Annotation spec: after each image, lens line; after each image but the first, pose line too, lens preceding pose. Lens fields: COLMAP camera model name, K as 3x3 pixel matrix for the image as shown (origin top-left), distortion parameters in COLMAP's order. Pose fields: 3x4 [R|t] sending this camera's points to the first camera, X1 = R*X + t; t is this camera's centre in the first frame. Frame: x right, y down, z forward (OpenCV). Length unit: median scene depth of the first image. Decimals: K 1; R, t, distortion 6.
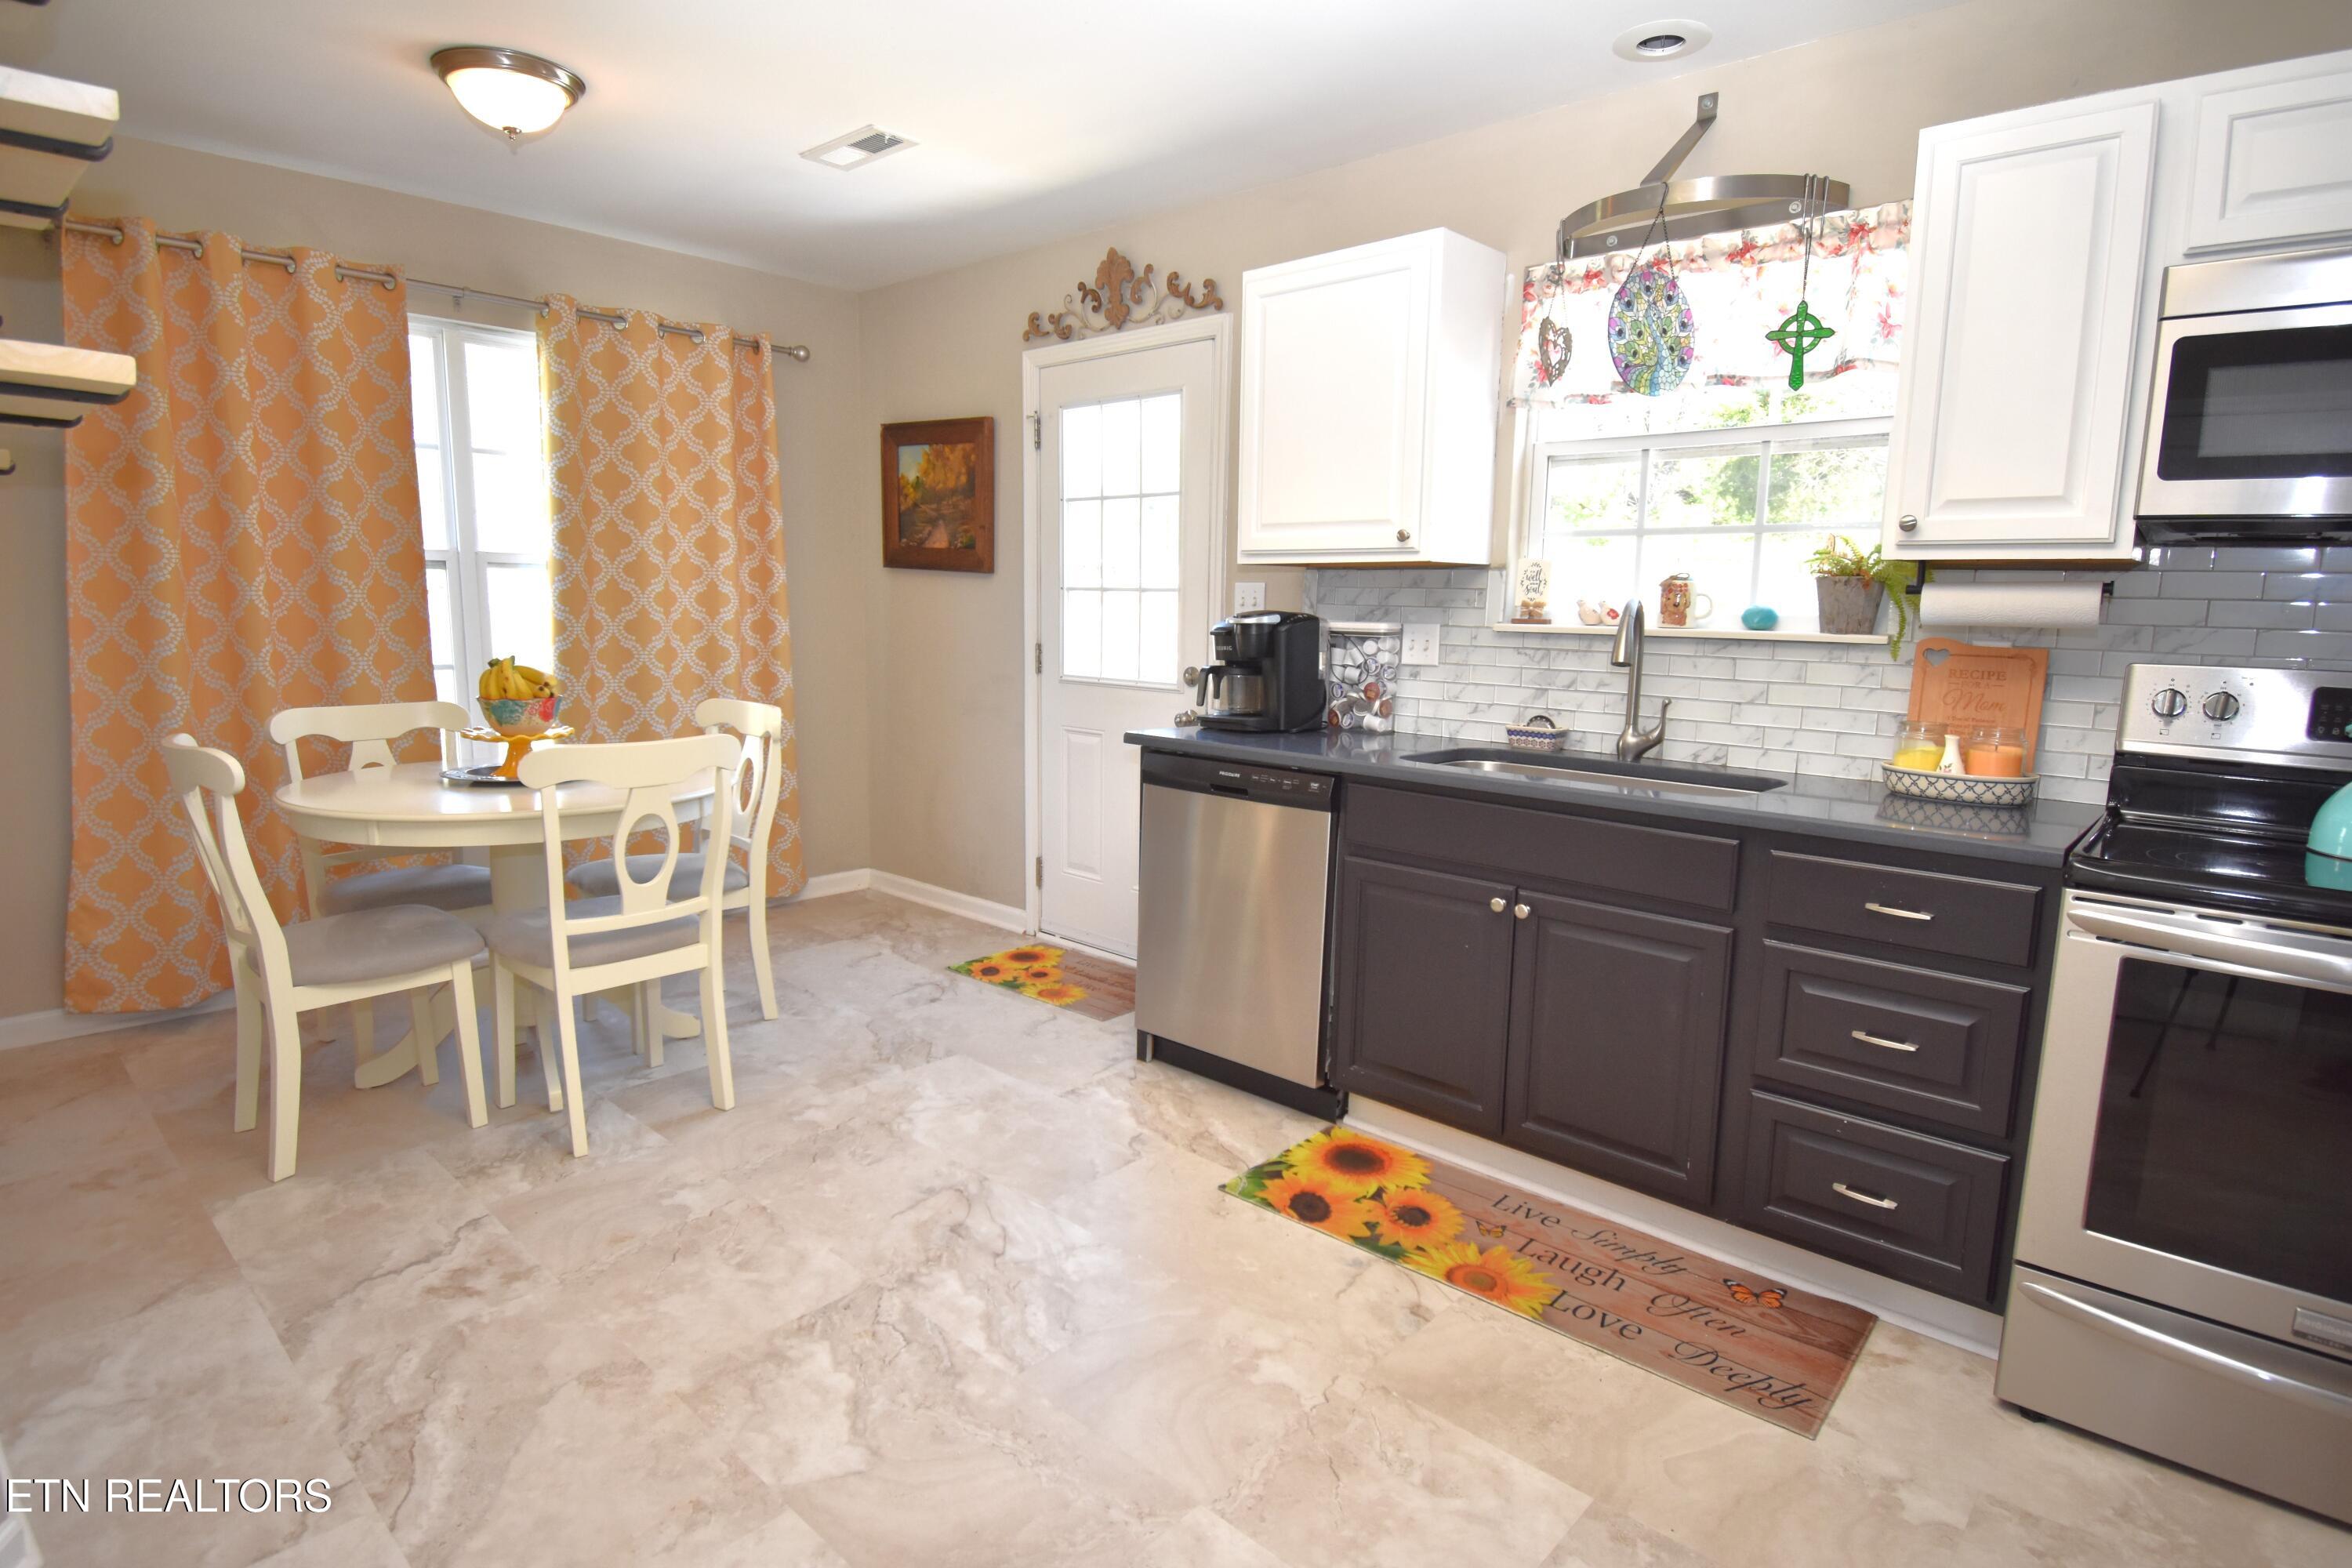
lens RADIAL K [[1219.2, 0, 1182.2], [0, 1219.2, 782.0], [0, 0, 1]] dist [-0.000092, 0.001142]
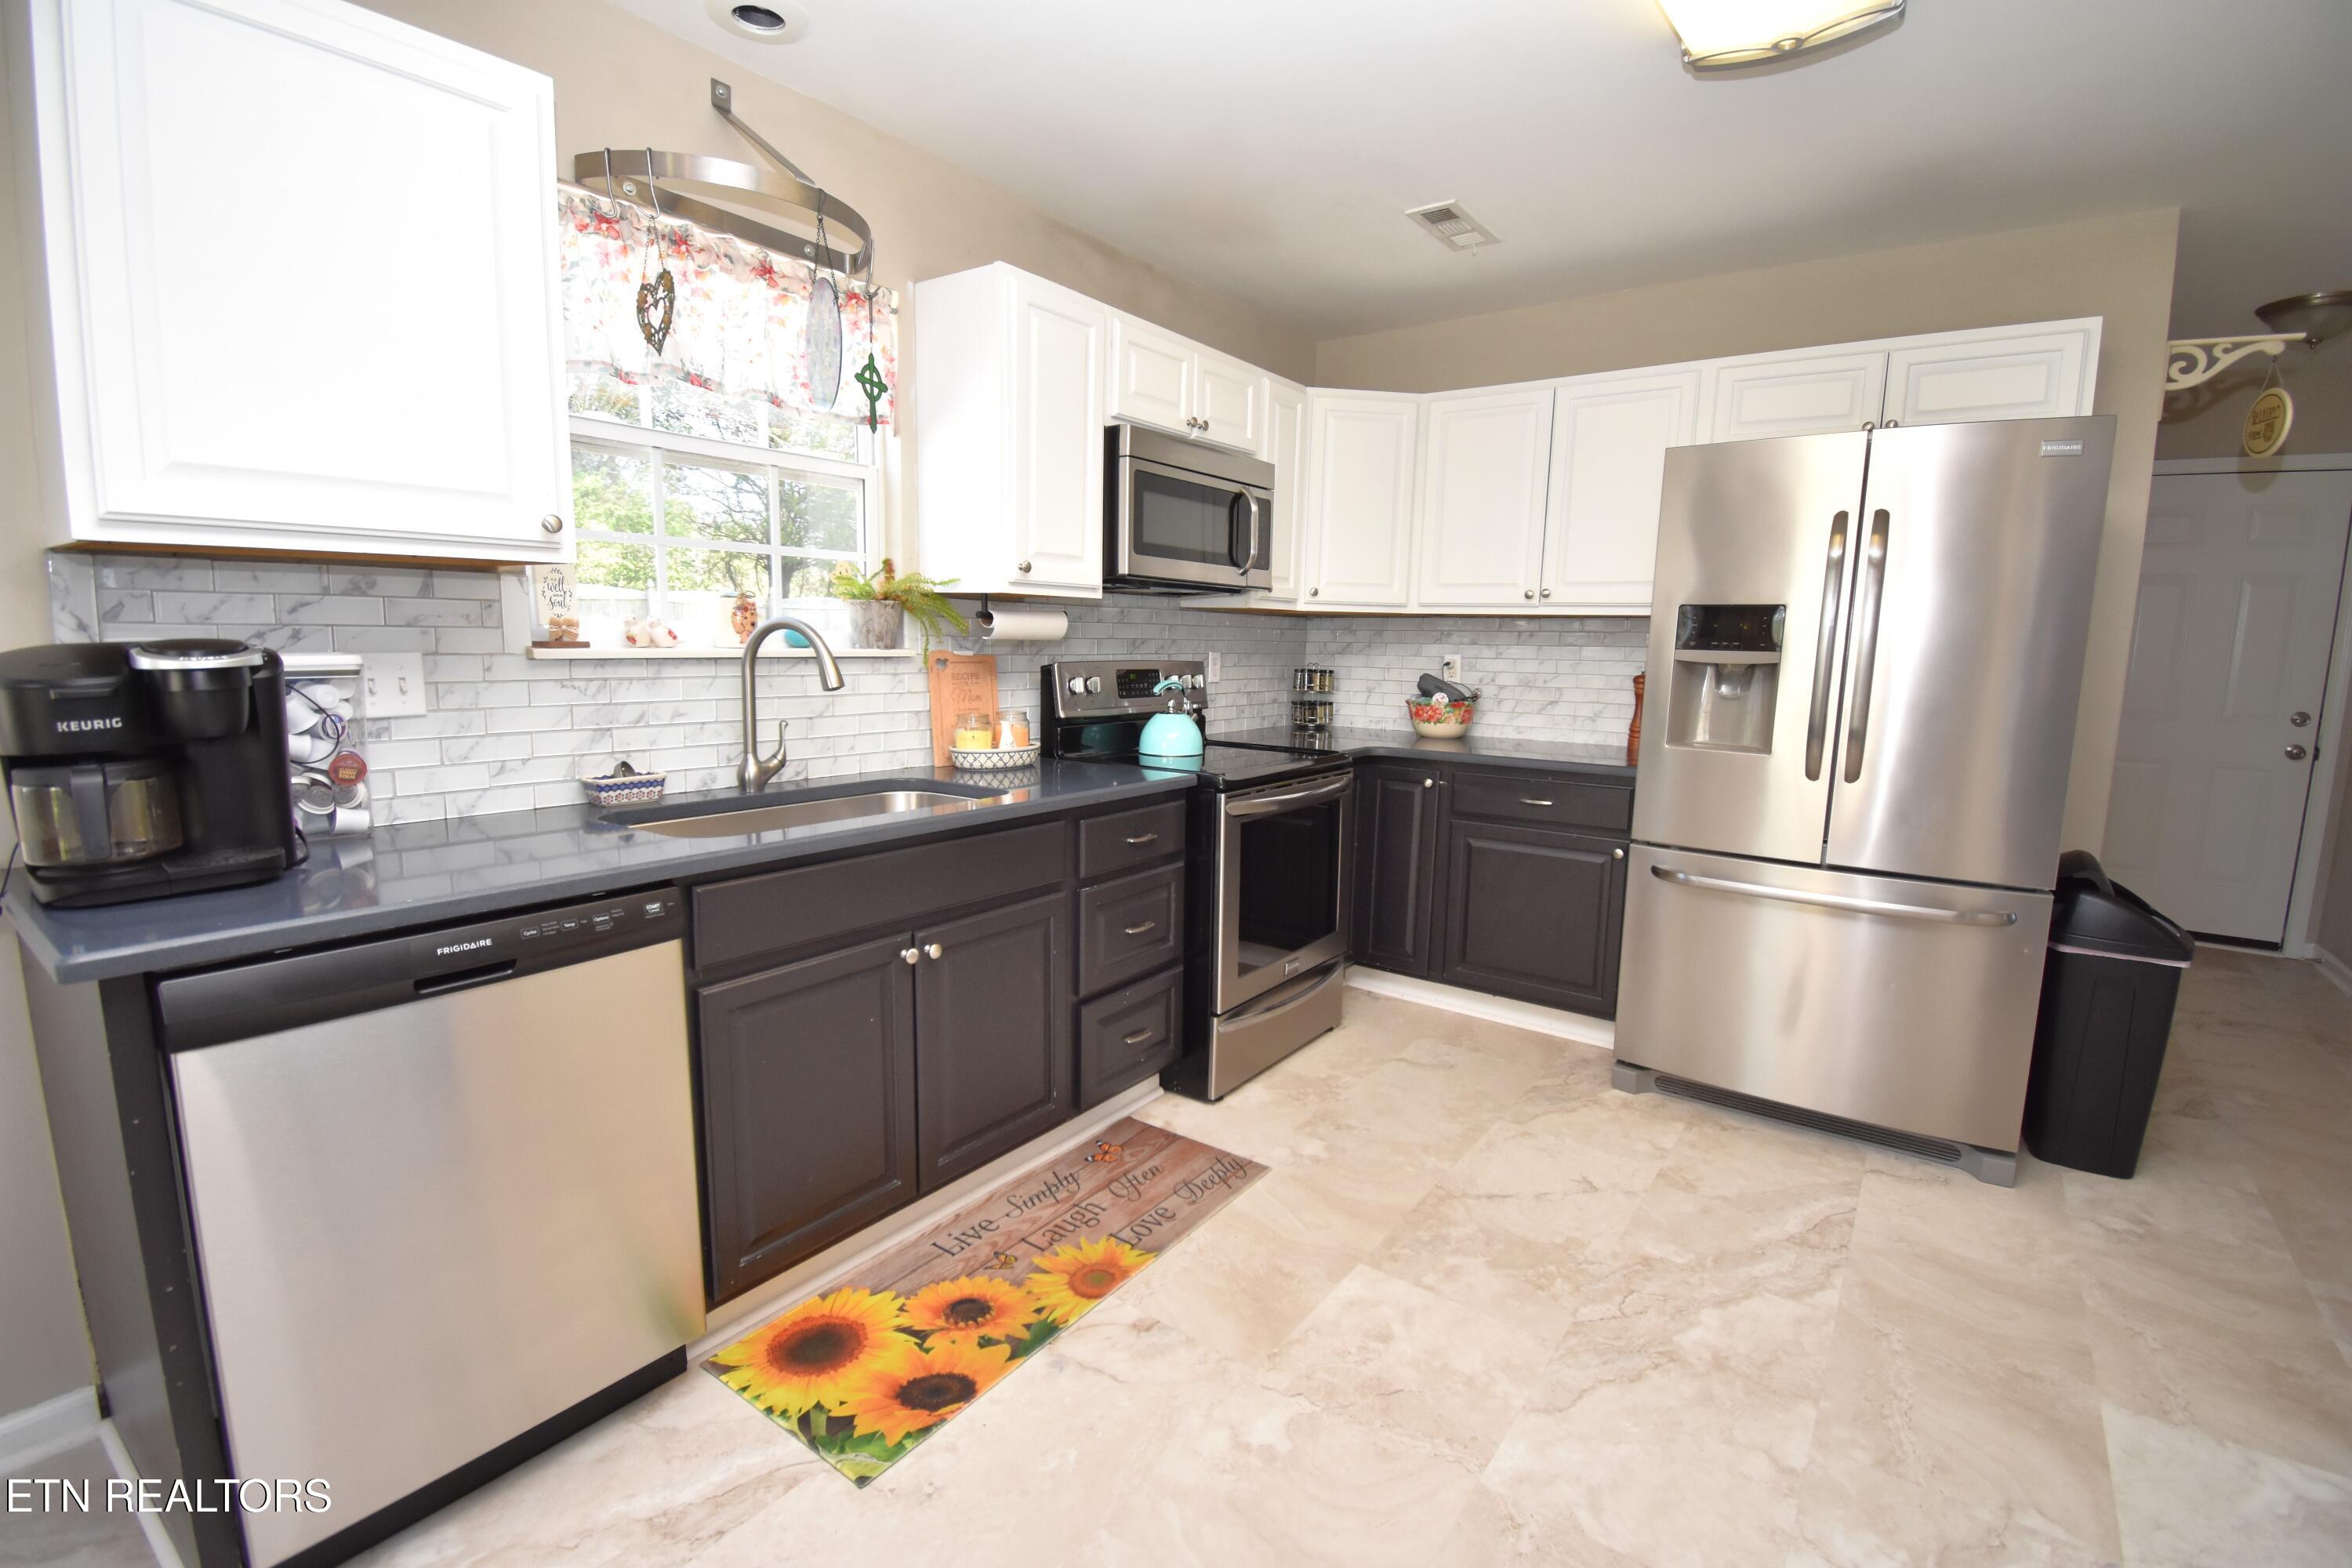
lens RADIAL K [[1040.9, 0, 1179.7], [0, 1040.9, 785.9], [0, 0, 1]] dist [-0.002714, 0.000286]
pose [[-0.097832, -0.165996, 0.981262, -0.513227], [0.124064, 0.976266, 0.177520, -0.140122], [-0.987440, 0.139107, -0.074916, 0.838704]]
